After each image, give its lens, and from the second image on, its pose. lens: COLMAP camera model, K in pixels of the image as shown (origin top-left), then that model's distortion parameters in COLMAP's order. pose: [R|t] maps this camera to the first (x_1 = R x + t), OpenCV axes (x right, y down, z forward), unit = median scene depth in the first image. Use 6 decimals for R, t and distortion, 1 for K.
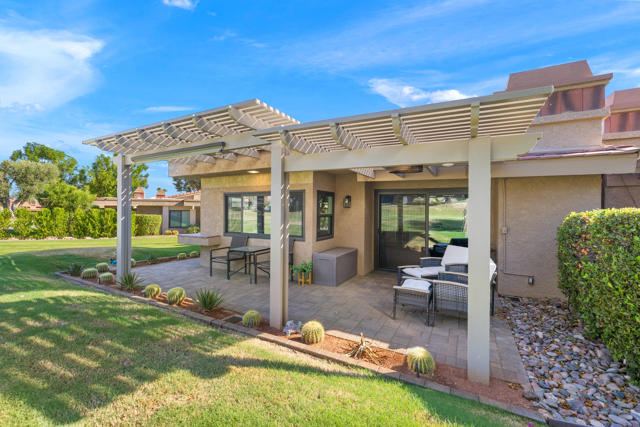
lens RADIAL K [[271.9, 0, 319.6], [0, 271.9, 211.3], [0, 0, 1]] dist [-0.000230, -0.000085]
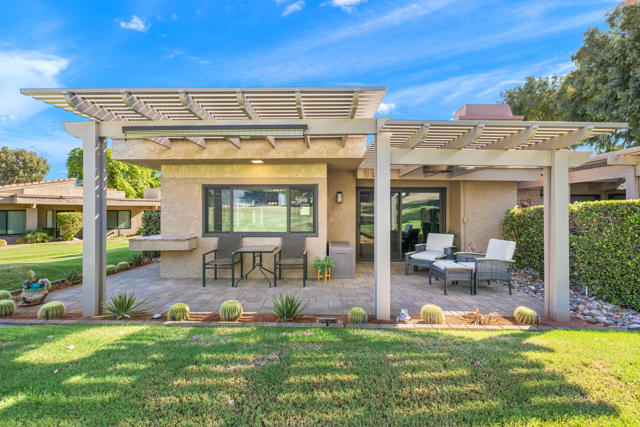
lens RADIAL K [[268.8, 0, 318.2], [0, 268.8, 210.9], [0, 0, 1]] dist [0.001098, 0.000130]
pose [[0.884429, -0.006071, 0.466636, -0.477111], [0.007484, 0.999971, -0.001174, 0.017506], [-0.466615, 0.004530, 0.884449, 0.137929]]
